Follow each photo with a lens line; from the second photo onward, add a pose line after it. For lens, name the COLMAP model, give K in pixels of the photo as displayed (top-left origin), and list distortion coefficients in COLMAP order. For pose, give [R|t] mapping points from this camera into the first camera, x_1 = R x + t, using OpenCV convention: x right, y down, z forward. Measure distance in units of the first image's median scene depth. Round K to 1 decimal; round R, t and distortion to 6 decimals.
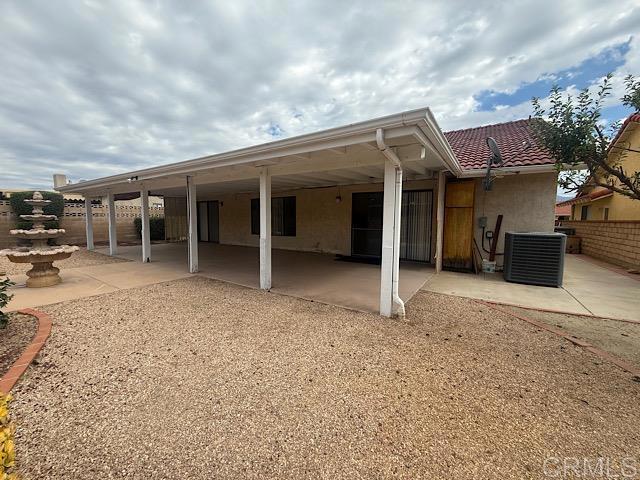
lens RADIAL K [[257.7, 0, 320.0], [0, 257.7, 240.0], [0, 0, 1]] dist [0.000476, 0.000305]
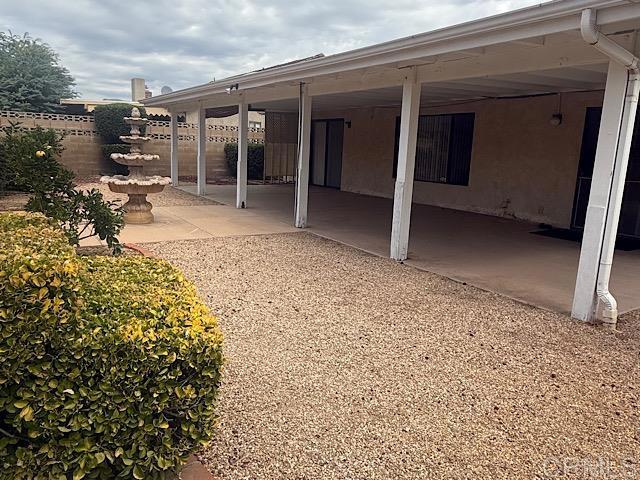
lens RADIAL K [[489.3, 0, 320.0], [0, 489.3, 240.0], [0, 0, 1]] dist [-0.000980, -0.001079]
pose [[0.911102, 0.109295, -0.397427, 0.095581], [-0.071848, 0.991554, 0.107972, 0.020511], [0.405871, -0.069819, 0.911260, -0.203824]]
